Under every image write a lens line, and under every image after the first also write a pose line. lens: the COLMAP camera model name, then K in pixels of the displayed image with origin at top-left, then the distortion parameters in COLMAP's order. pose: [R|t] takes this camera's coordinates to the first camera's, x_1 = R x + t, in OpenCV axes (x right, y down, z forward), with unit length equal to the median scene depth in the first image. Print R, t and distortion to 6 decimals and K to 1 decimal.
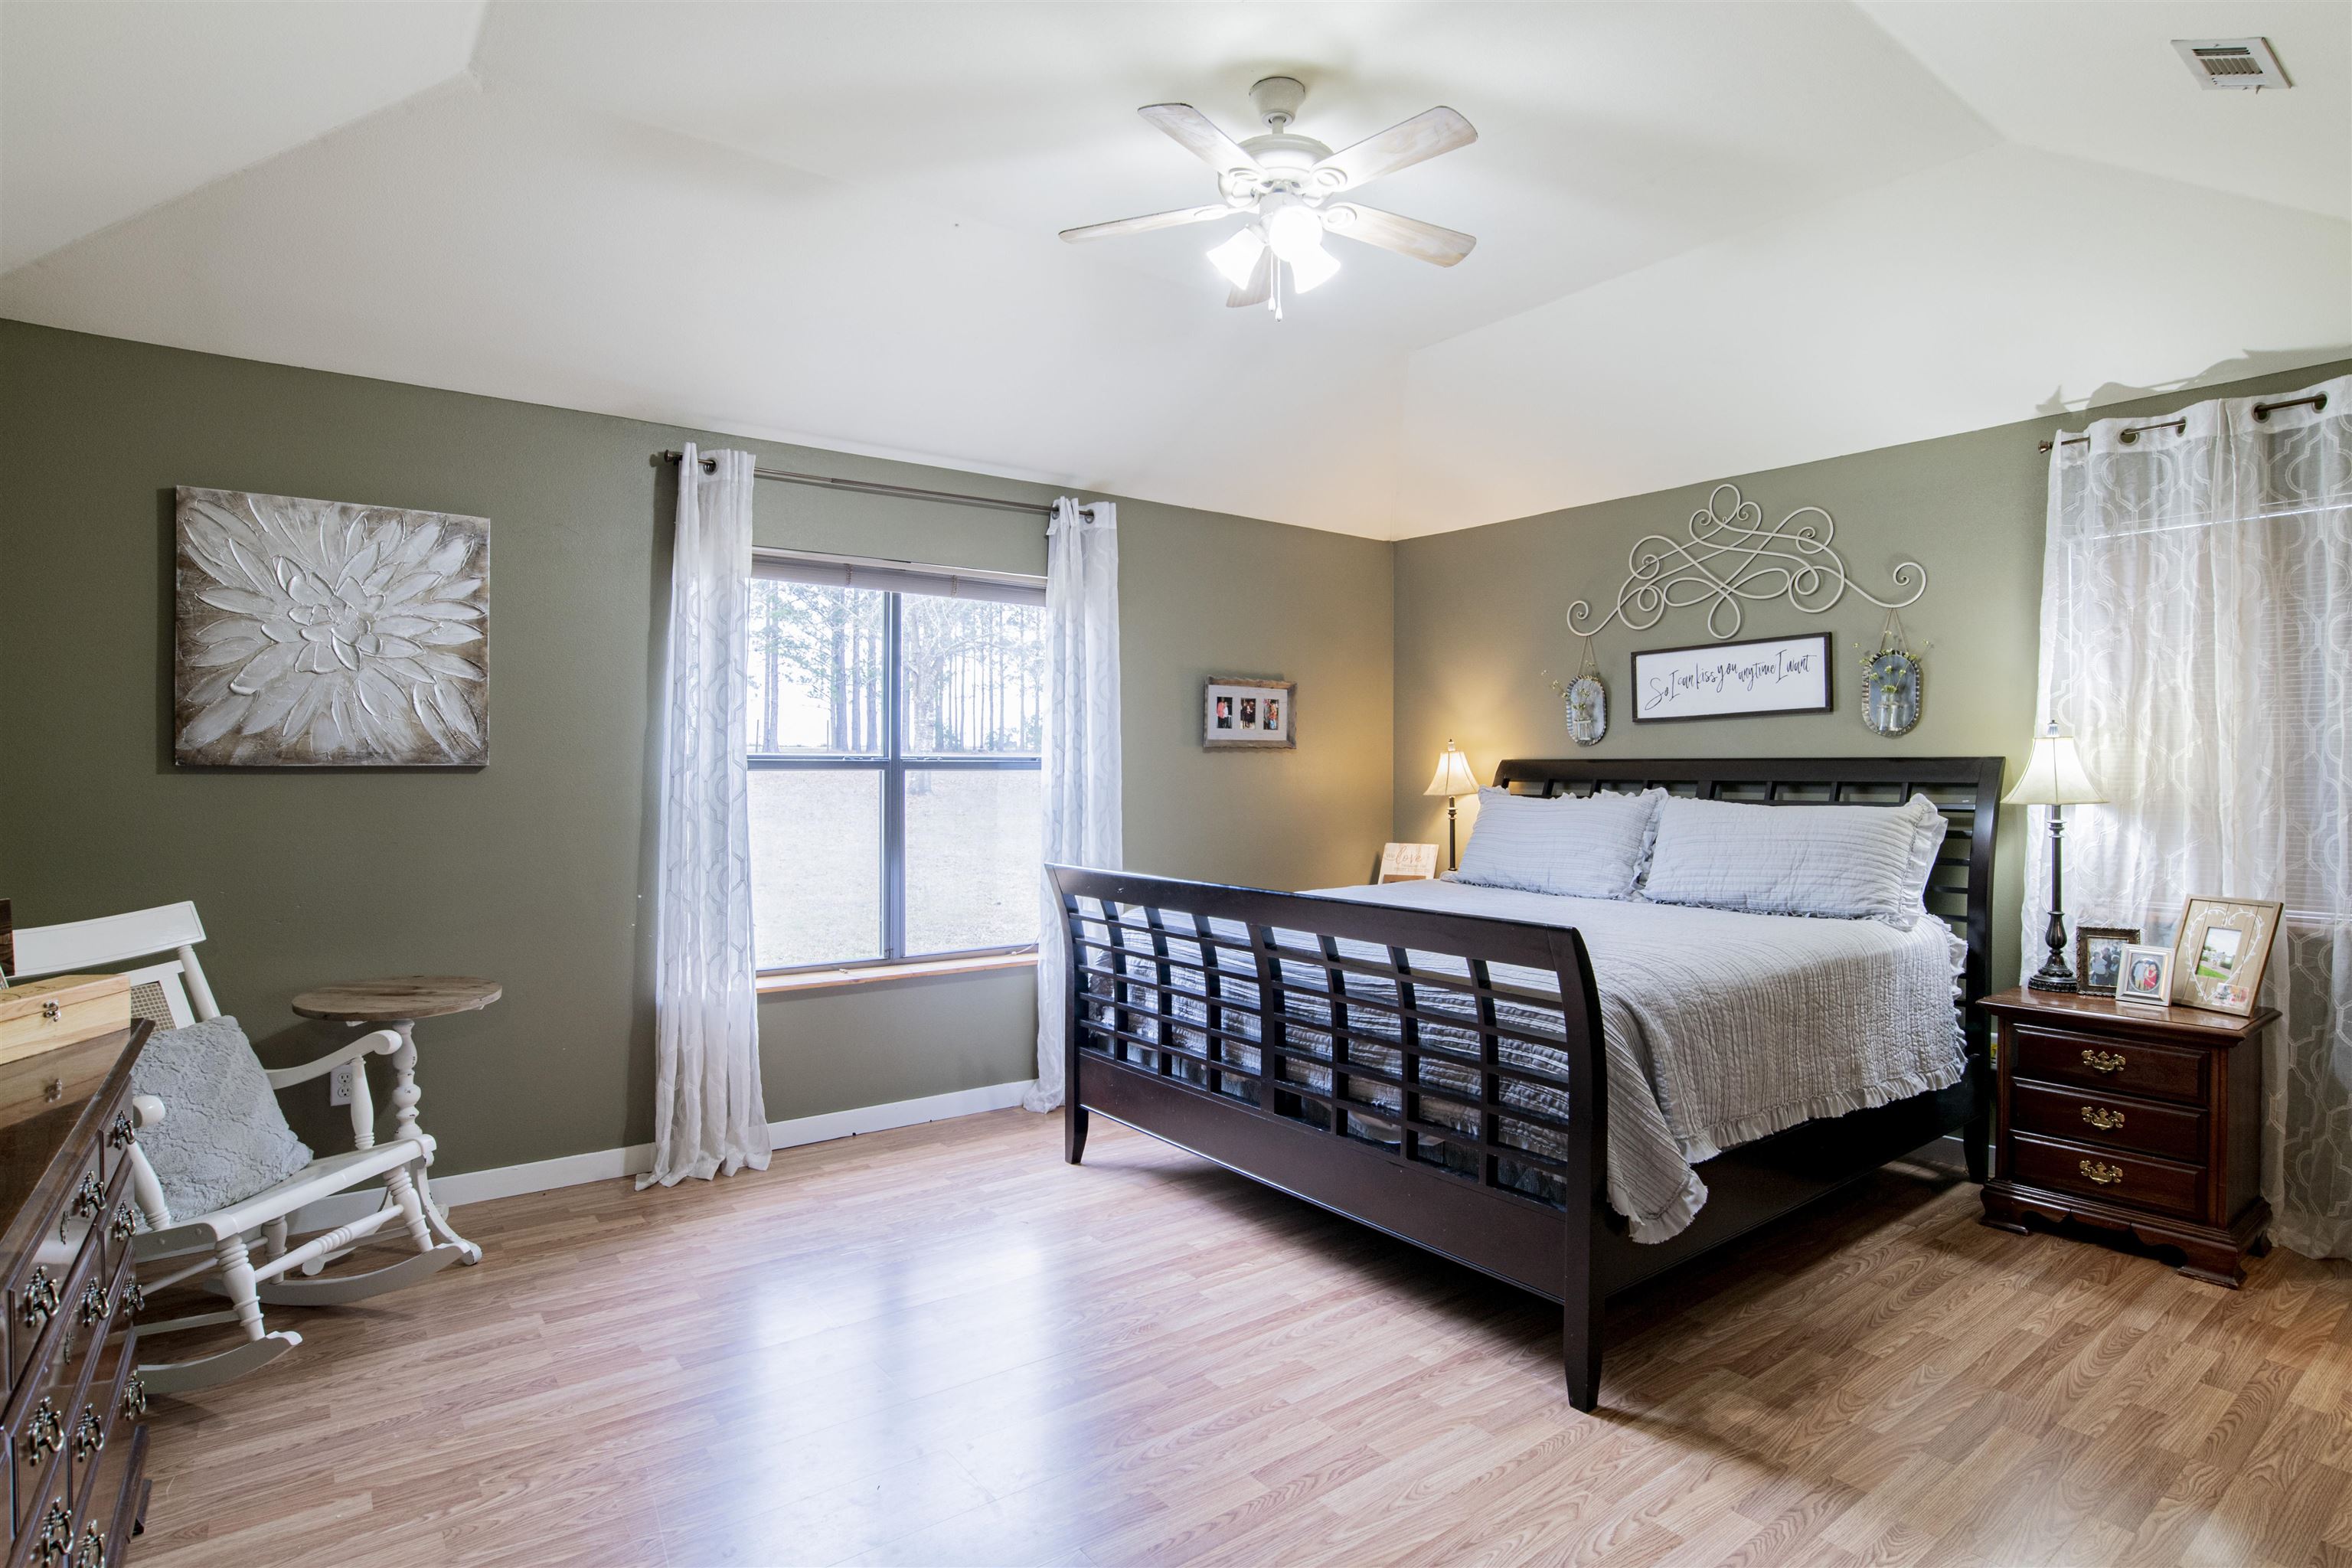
lens RADIAL K [[1210.2, 0, 1176.6], [0, 1210.2, 773.9], [0, 0, 1]] dist [-0.035815, 0.005273]
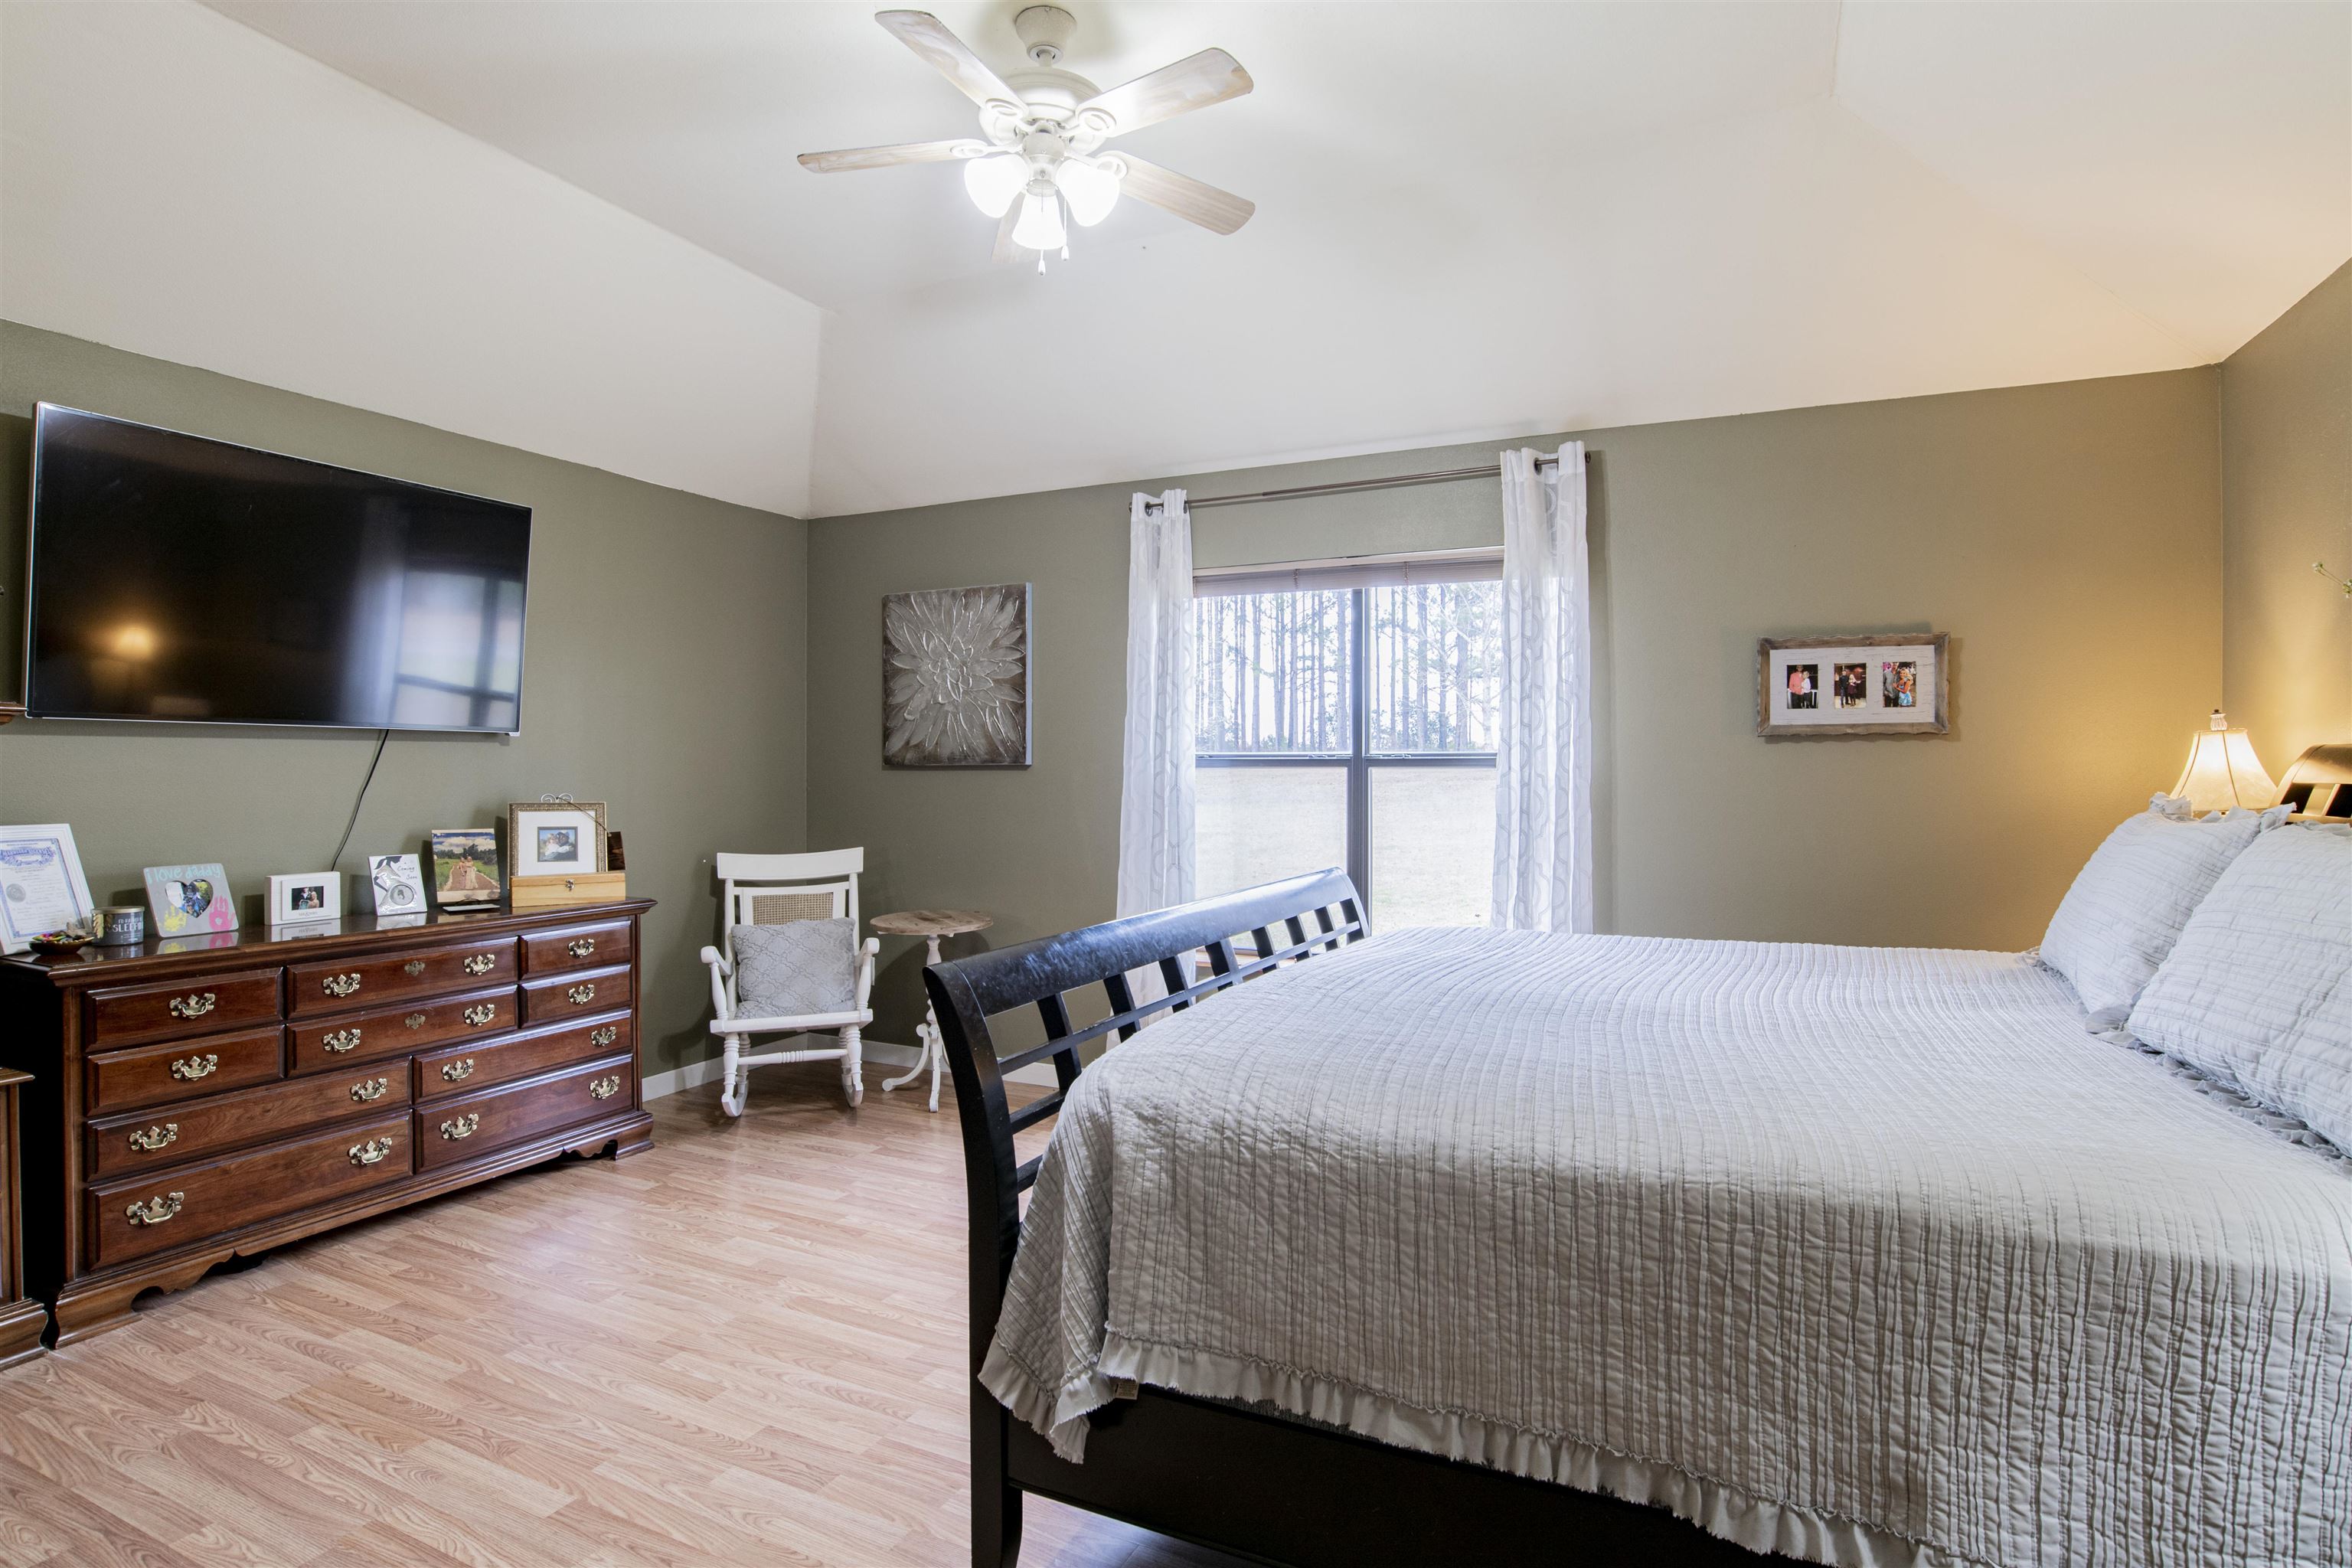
lens RADIAL K [[1210.2, 0, 1171.1], [0, 1210.2, 775.1], [0, 0, 1]] dist [-0.035815, 0.005273]
pose [[0.453093, 0.005551, -0.891446, 0.652485], [-0.003121, 0.999984, 0.004641, -0.001526], [0.891458, 0.000680, 0.453103, 0.465929]]
